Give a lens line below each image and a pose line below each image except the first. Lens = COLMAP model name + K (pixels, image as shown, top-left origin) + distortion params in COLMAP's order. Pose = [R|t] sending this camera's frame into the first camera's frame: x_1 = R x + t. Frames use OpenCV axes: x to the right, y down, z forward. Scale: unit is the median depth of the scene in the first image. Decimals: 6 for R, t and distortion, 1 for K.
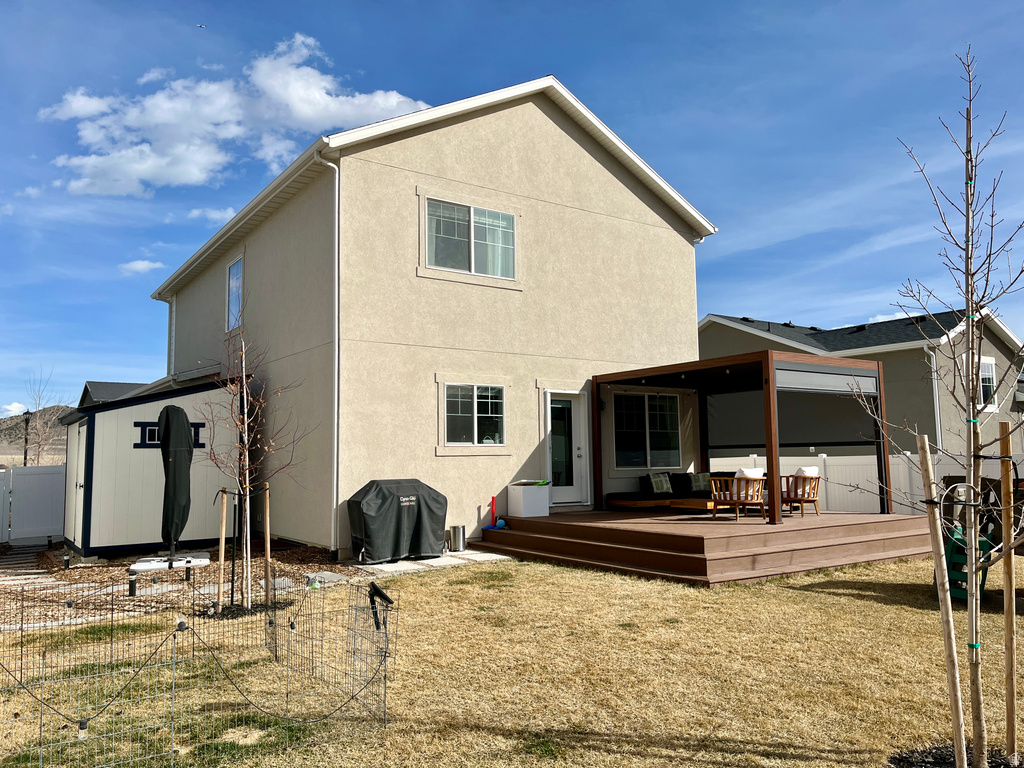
lens RADIAL K [[771.0, 0, 518.3], [0, 771.0, 385.5], [0, 0, 1]] dist [0.064995, -0.094763]
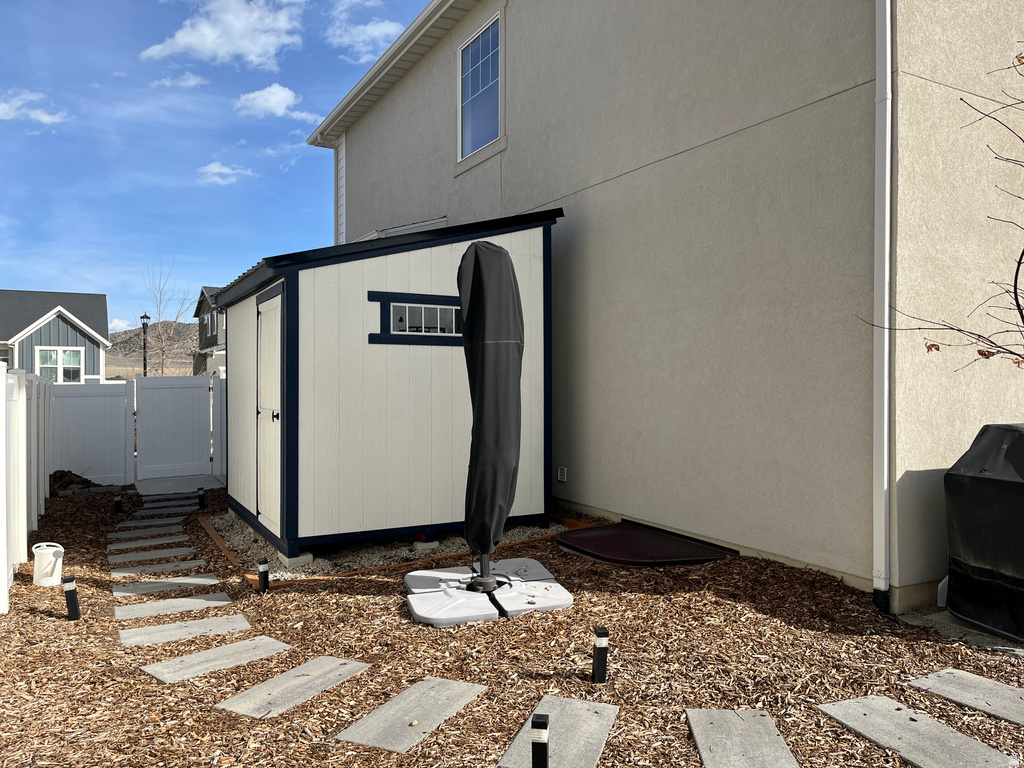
lens RADIAL K [[771.0, 0, 518.3], [0, 771.0, 385.5], [0, 0, 1]] dist [0.064995, -0.094763]
pose [[0.993888, 0.017666, -0.108975, -0.388329], [-0.006181, 0.994469, 0.104848, 0.061915], [0.110224, -0.103534, 0.988500, 0.579334]]
